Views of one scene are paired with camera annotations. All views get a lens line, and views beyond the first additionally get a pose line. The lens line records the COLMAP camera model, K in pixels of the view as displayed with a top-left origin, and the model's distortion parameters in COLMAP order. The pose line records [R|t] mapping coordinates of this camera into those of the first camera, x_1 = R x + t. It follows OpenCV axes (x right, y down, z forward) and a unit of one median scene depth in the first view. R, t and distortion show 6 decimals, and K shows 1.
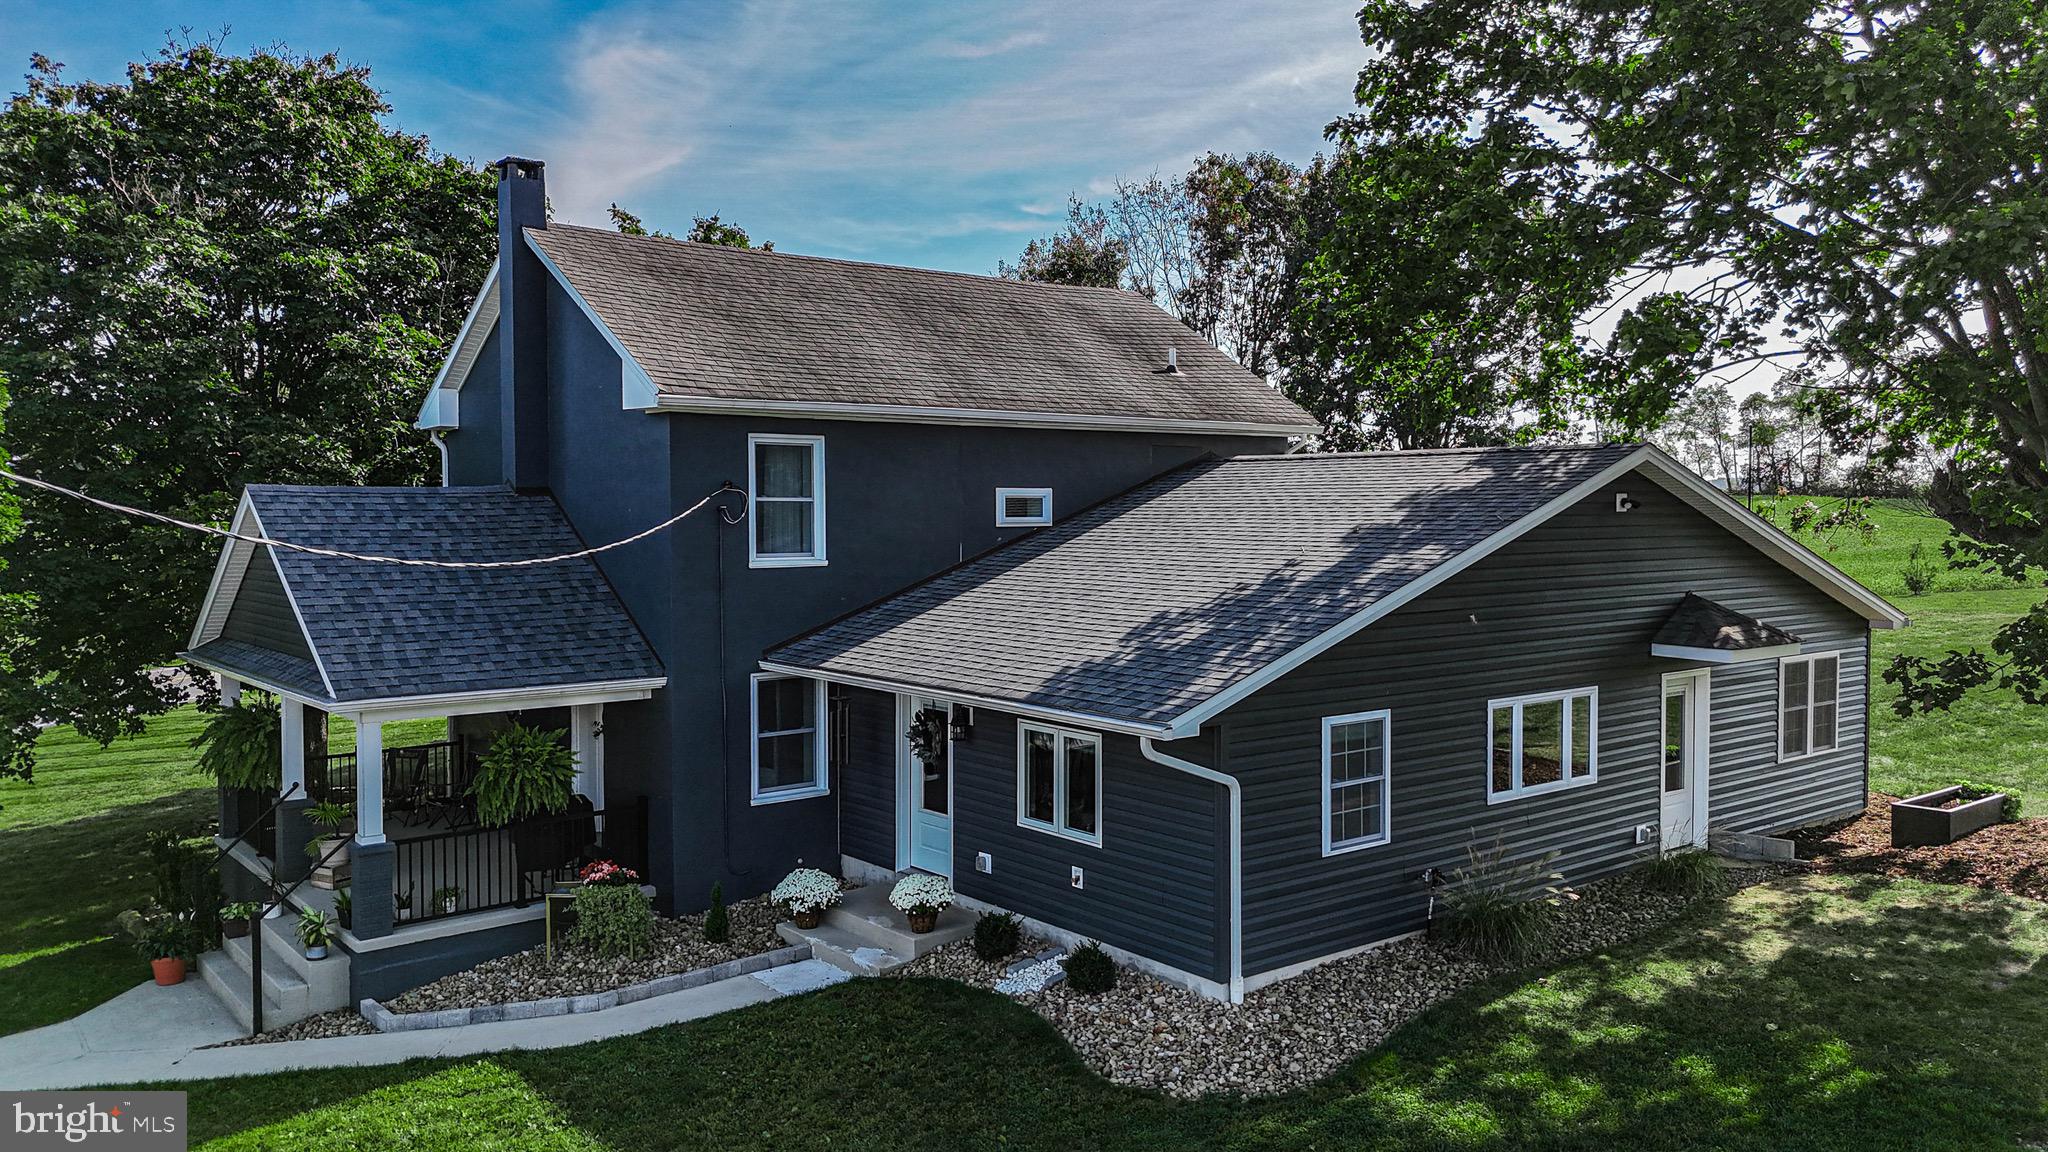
lens RADIAL K [[1518.0, 0, 1016.0], [0, 1518.0, 579.4], [0, 0, 1]] dist [0.077800, -0.085177]
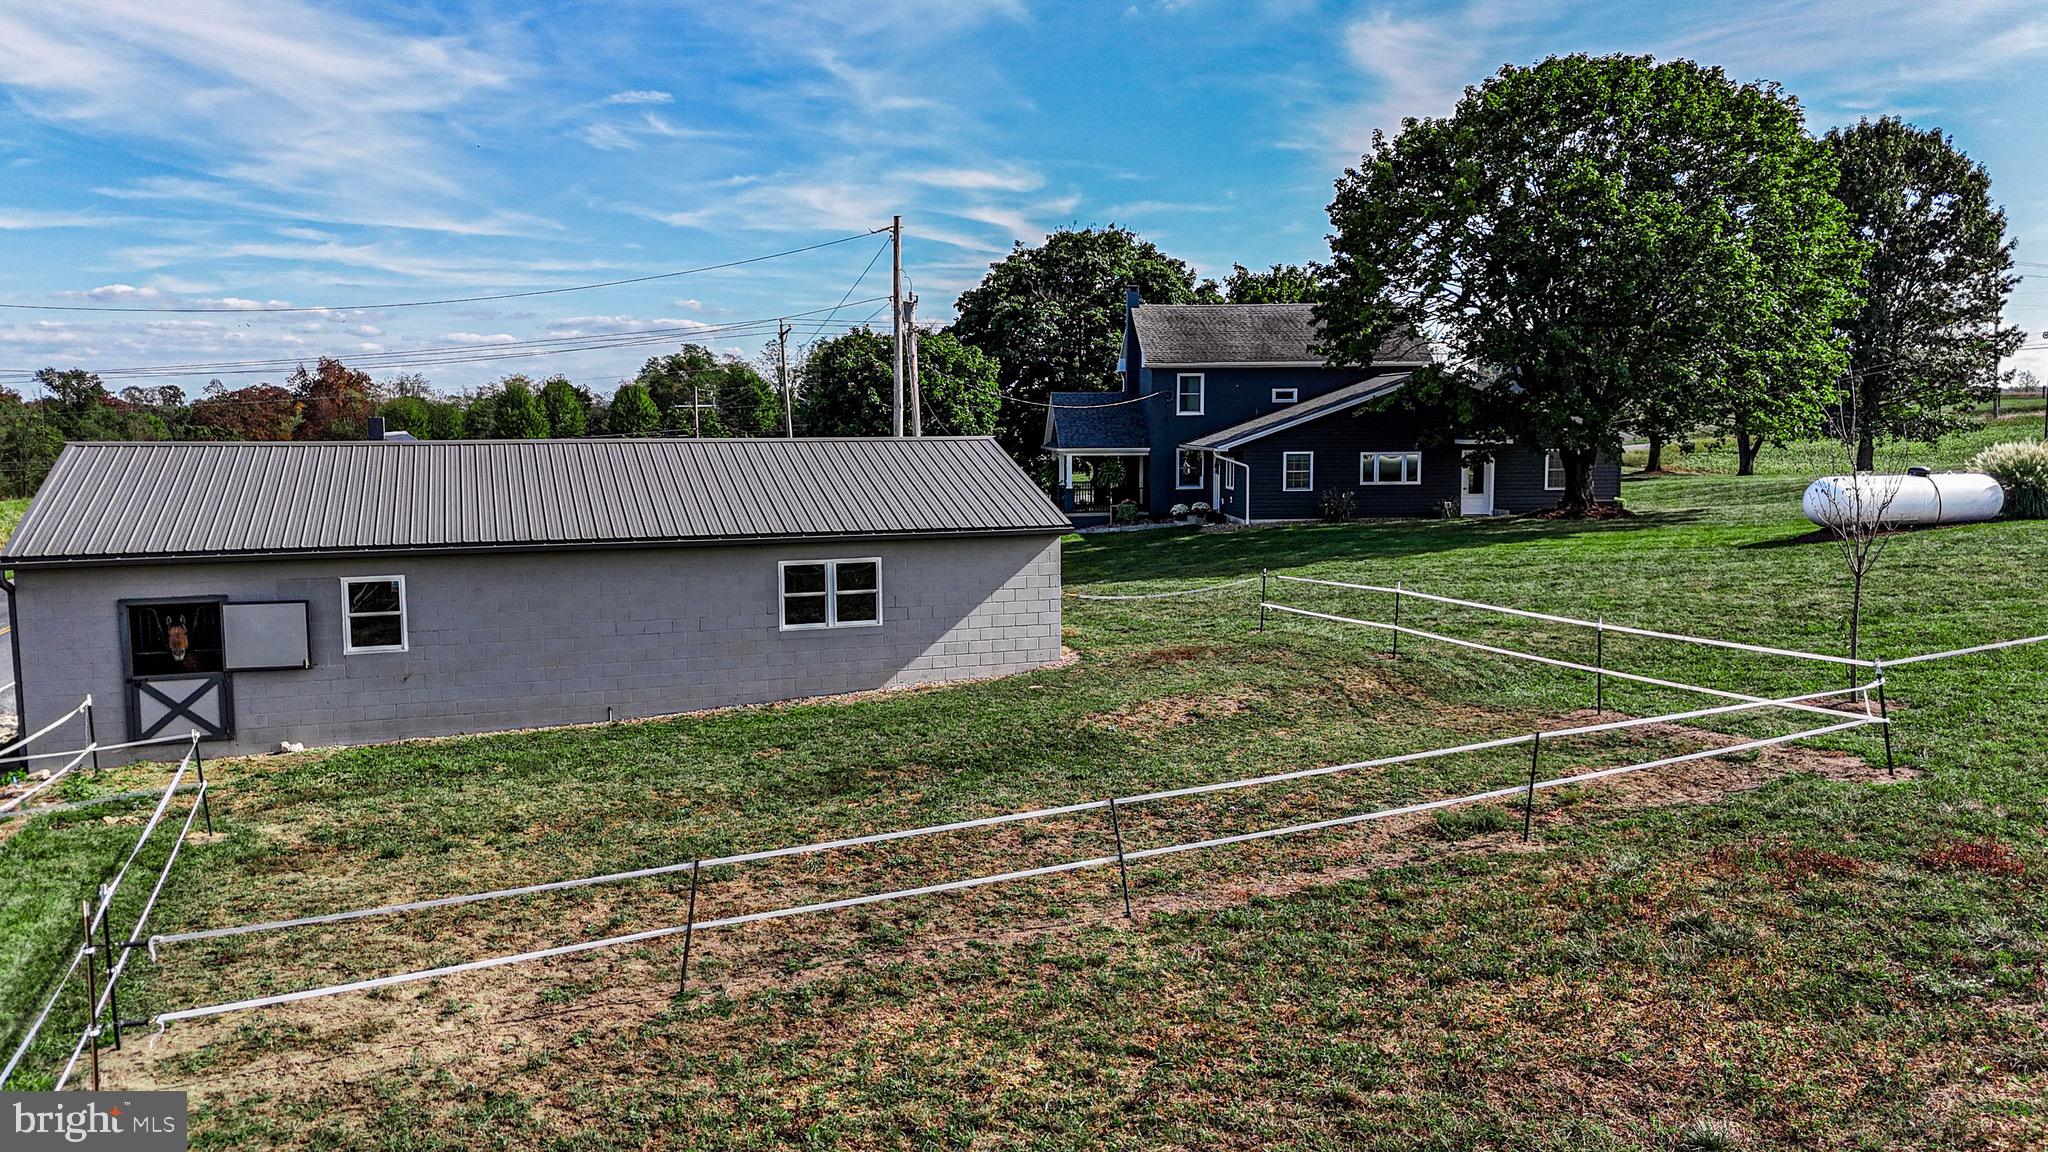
lens RADIAL K [[1508.7, 0, 1020.4], [0, 1508.7, 578.9], [0, 0, 1]] dist [0.079113, -0.078043]
pose [[0.820420, 0.053038, -0.569296, 1.418876], [-0.020100, 0.997748, 0.063988, 0.142491], [0.571408, -0.041054, 0.819639, -1.860315]]
